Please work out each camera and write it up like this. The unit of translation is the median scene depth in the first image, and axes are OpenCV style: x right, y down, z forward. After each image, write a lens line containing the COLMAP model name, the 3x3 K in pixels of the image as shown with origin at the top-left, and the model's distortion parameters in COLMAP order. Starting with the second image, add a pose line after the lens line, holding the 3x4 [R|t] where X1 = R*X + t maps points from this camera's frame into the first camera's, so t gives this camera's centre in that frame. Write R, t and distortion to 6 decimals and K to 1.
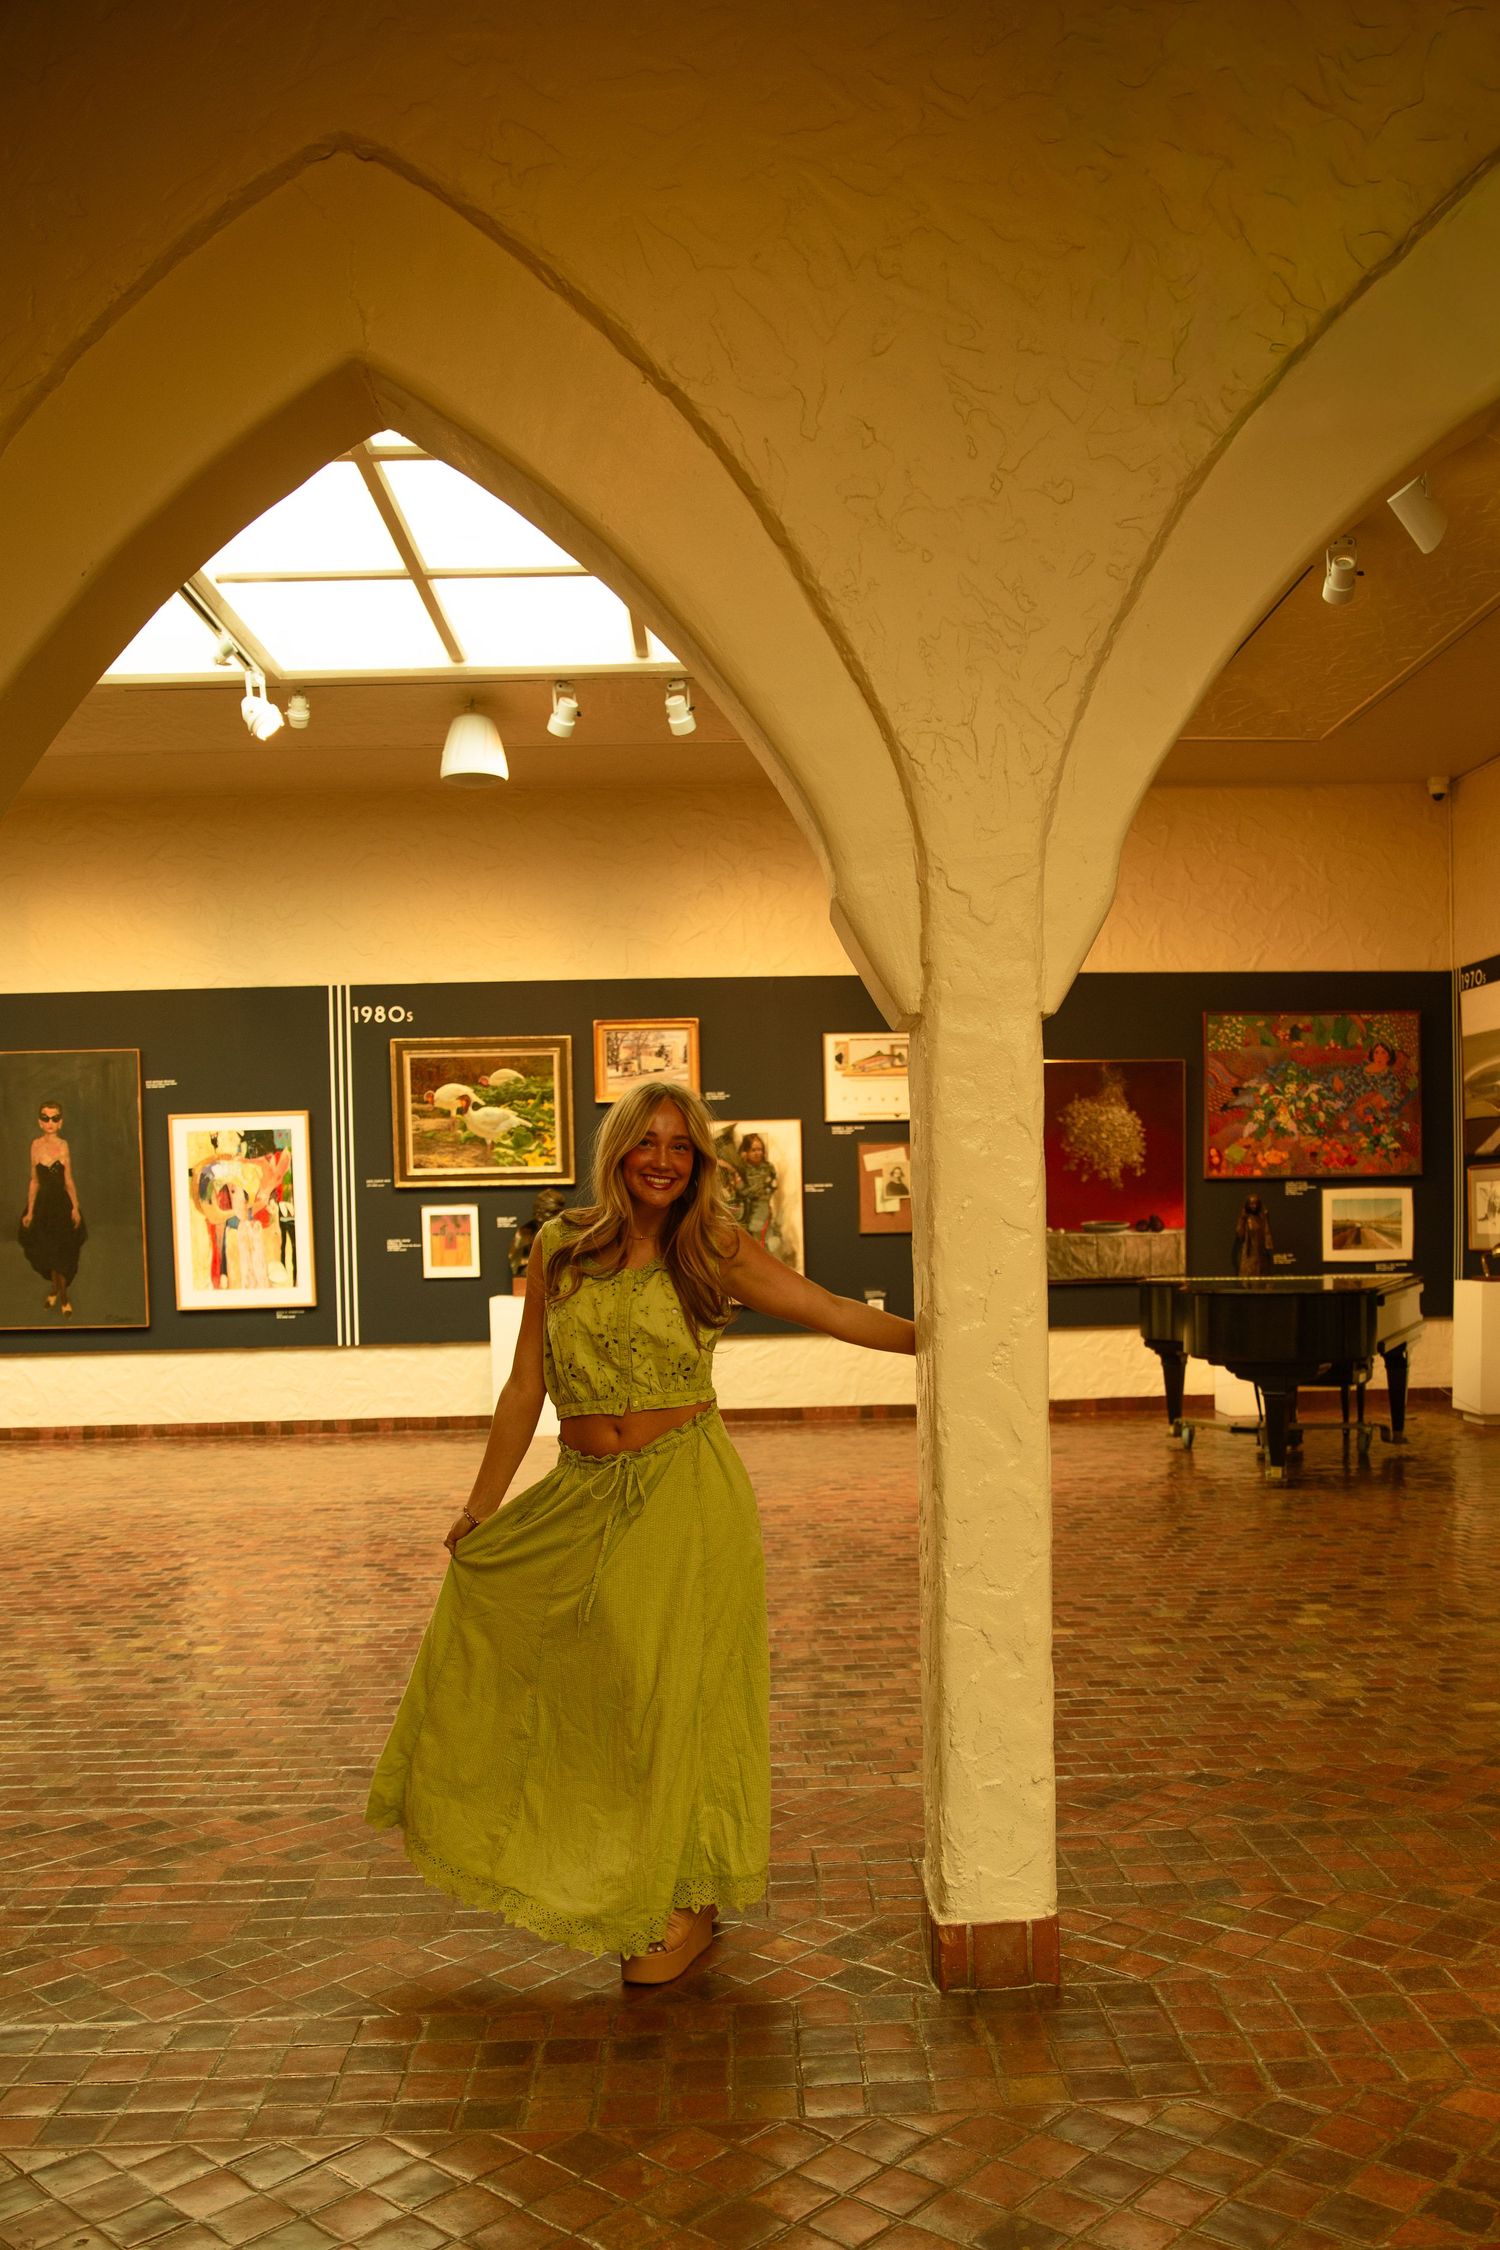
lens RADIAL K [[1758.1, 0, 787.9], [0, 1758.1, 1298.8], [0, 0, 1]] dist [-0.083410, 0.038694]
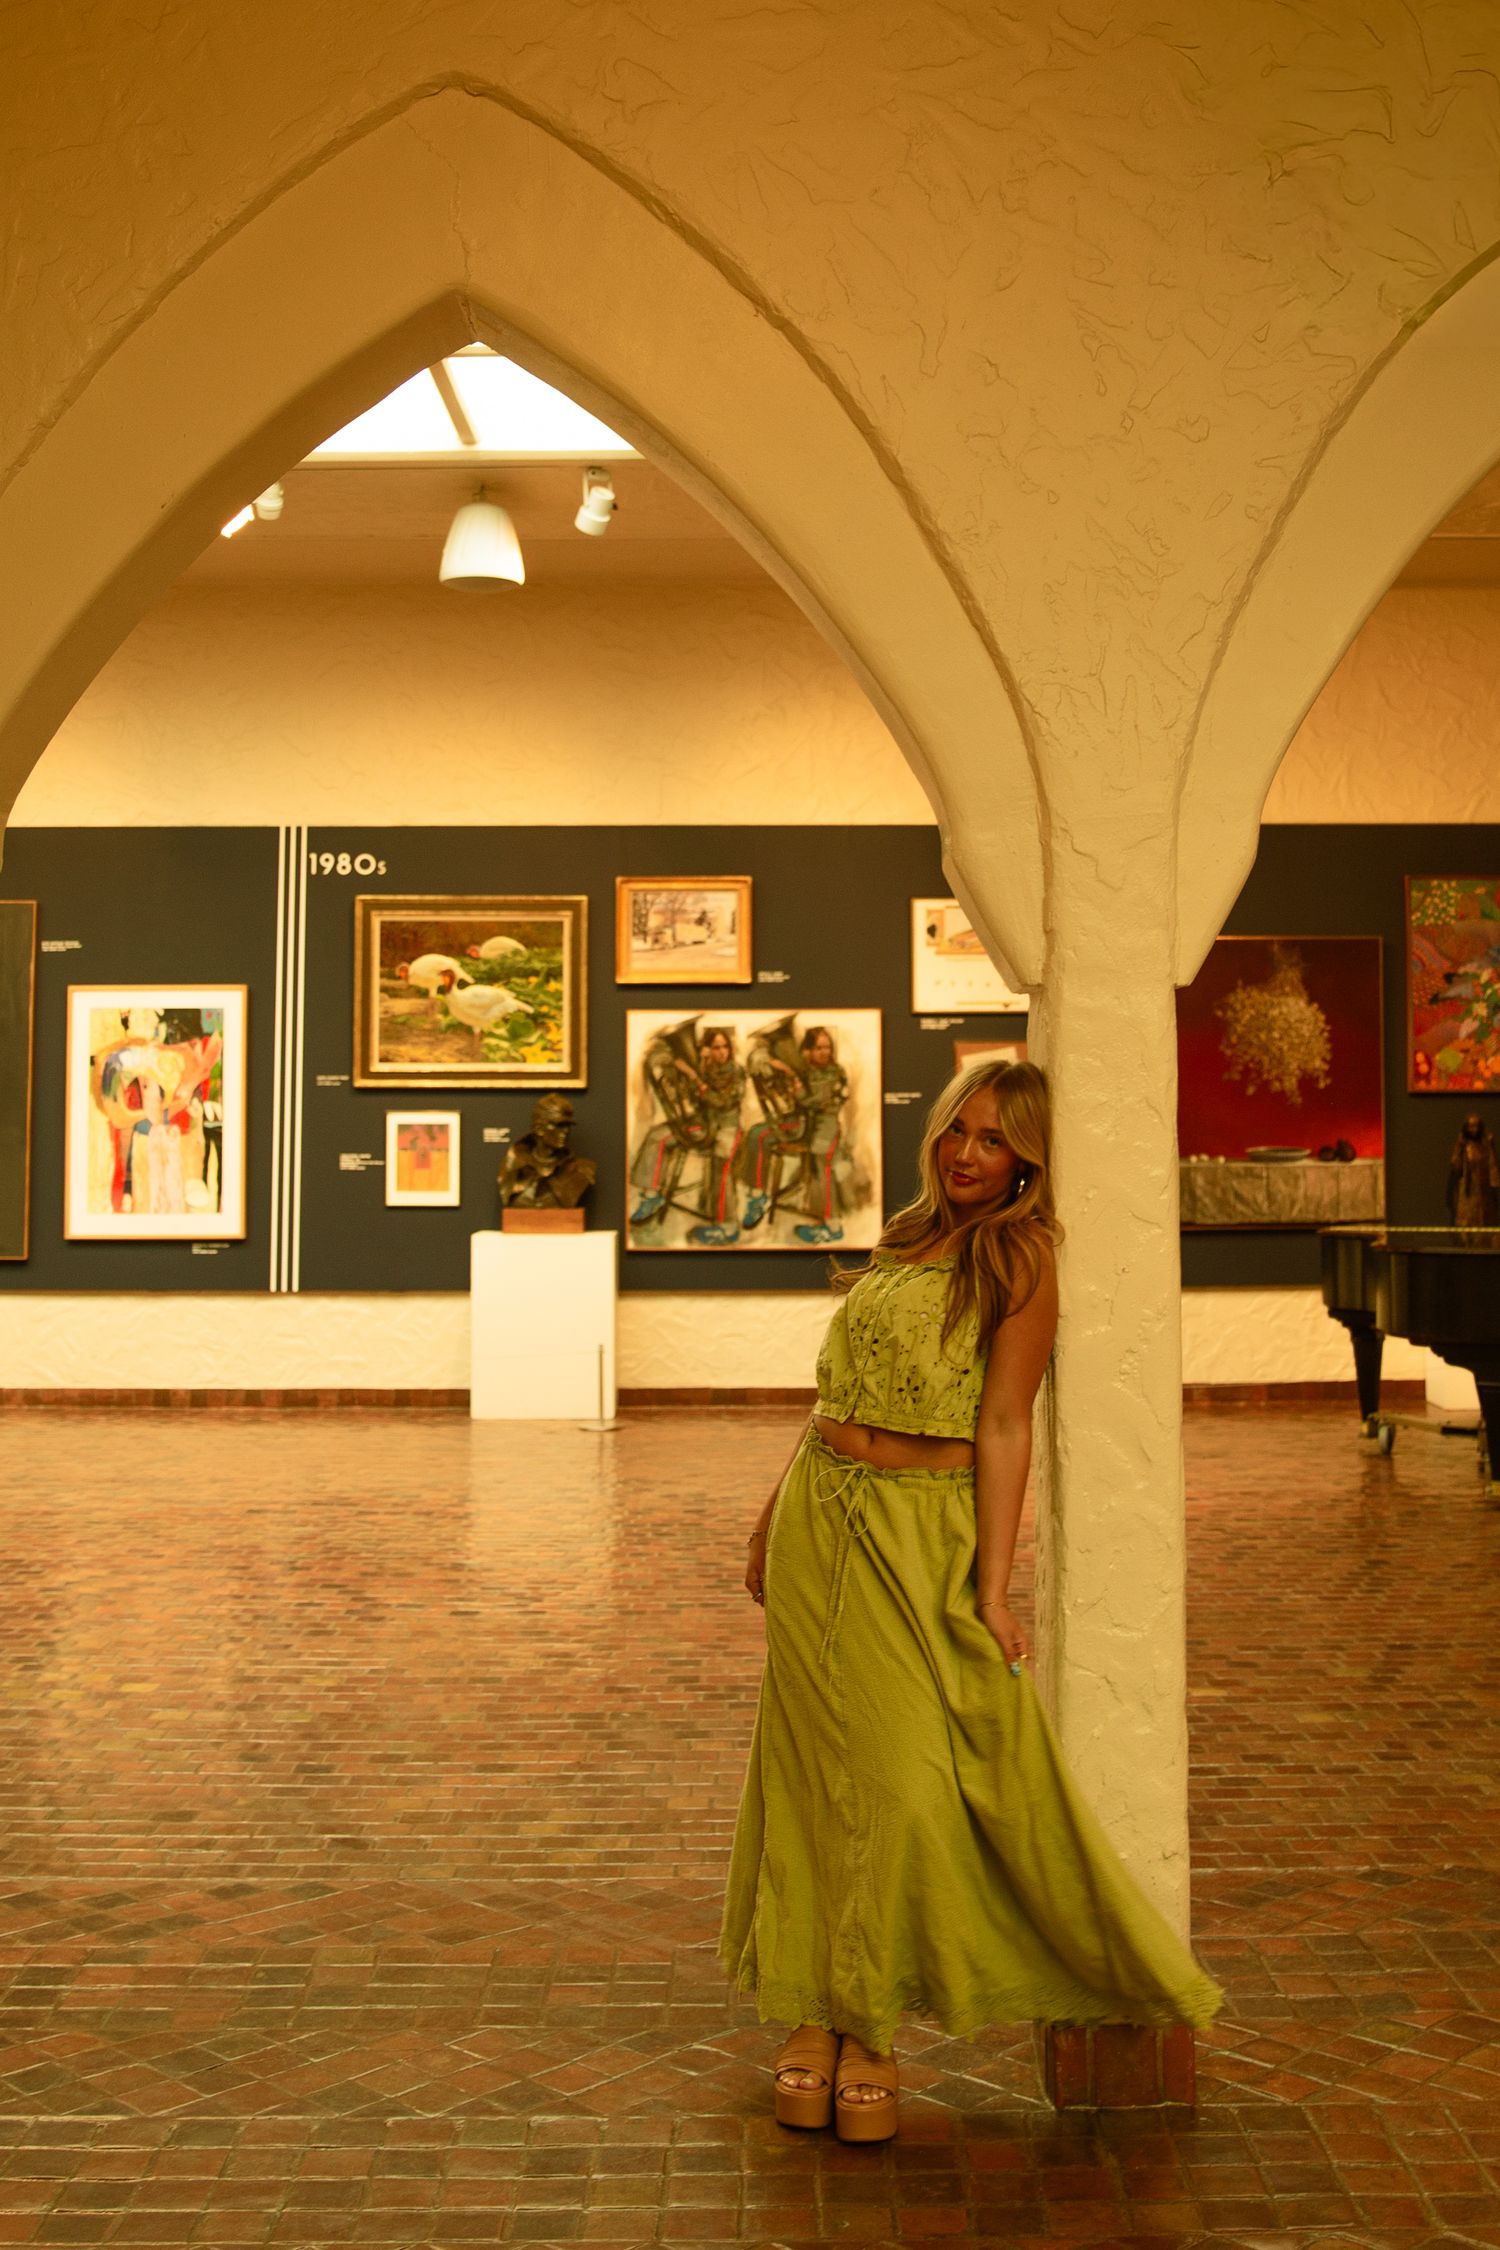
lens RADIAL K [[1950.7, 0, 846.5], [0, 1950.7, 1028.9], [0, 0, 1]] dist [-0.089928, 0.059970]
pose [[0.999545, 0.016788, -0.025044, 0.013829], [-0.020007, 0.990725, -0.134405, 0.021738], [0.022556, 0.134845, 0.990610, 0.152683]]
